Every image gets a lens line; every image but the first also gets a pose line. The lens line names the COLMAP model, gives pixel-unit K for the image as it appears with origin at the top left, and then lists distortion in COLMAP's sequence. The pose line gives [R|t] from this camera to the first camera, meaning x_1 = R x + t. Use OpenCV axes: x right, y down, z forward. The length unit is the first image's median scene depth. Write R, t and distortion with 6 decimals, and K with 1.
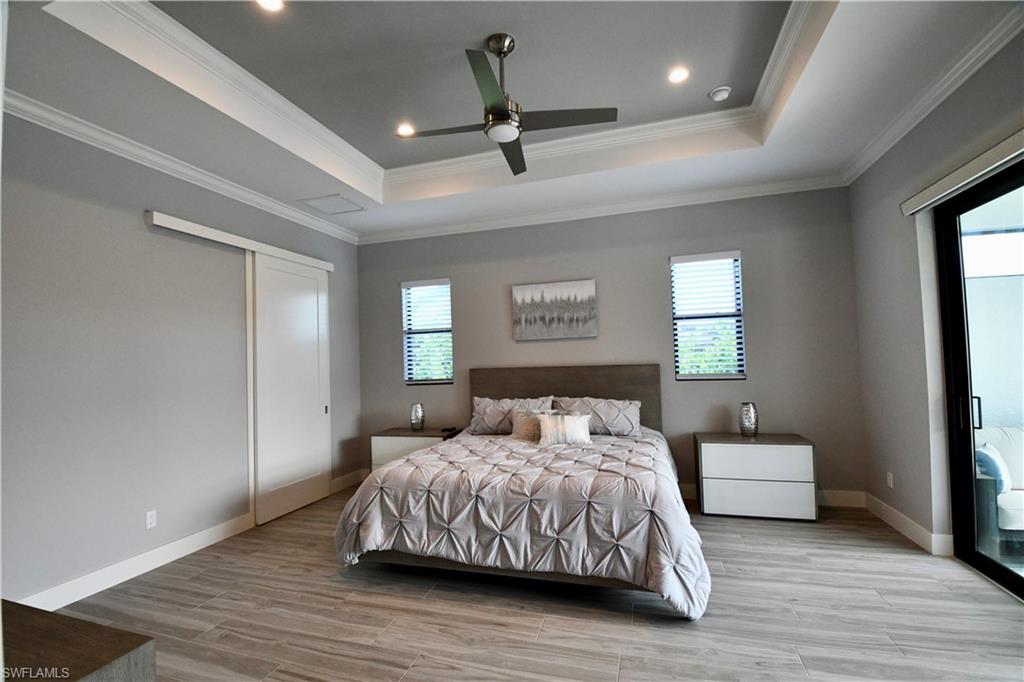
lens RADIAL K [[446.8, 0, 508.2], [0, 446.8, 346.2], [0, 0, 1]] dist [-0.004278, -0.012143]
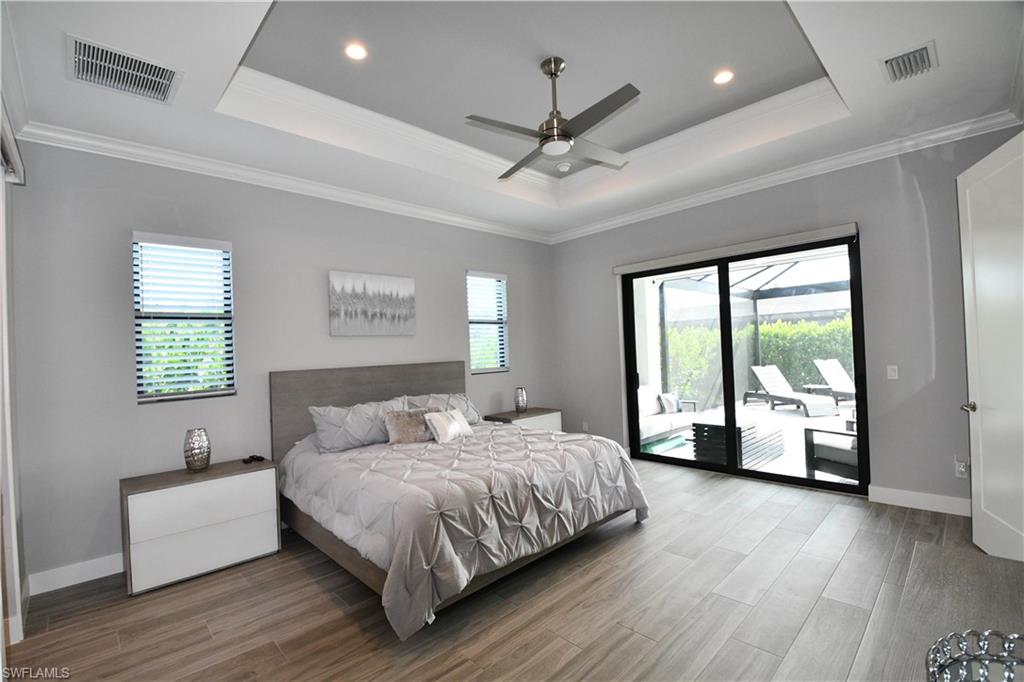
lens RADIAL K [[446.8, 0, 513.0], [0, 446.8, 341.7], [0, 0, 1]] dist [-0.004278, -0.012143]
pose [[0.490538, 0.026116, 0.871029, -0.642929], [-0.006952, 0.999636, -0.026057, 0.021228], [-0.871392, 0.006726, 0.490541, 0.344420]]
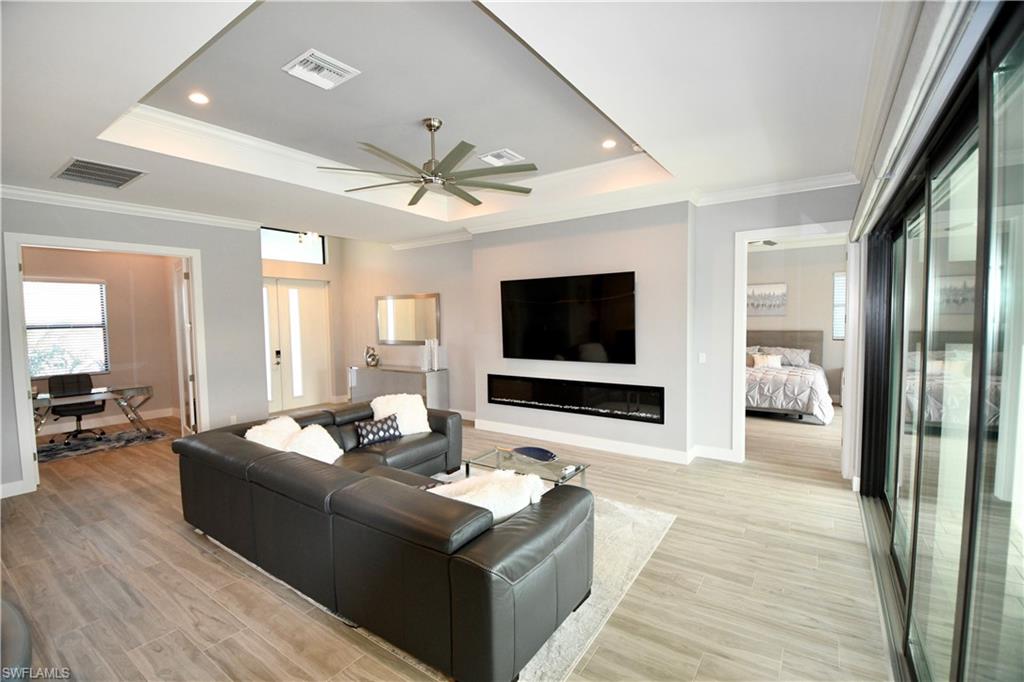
lens RADIAL K [[446.8, 0, 512.8], [0, 446.8, 340.5], [0, 0, 1]] dist [-0.004278, -0.012143]
pose [[0.952258, 0.036826, -0.303064, -0.348685], [-0.008691, 0.995566, 0.093666, -0.088722], [0.305169, -0.086561, 0.948356, -1.221467]]
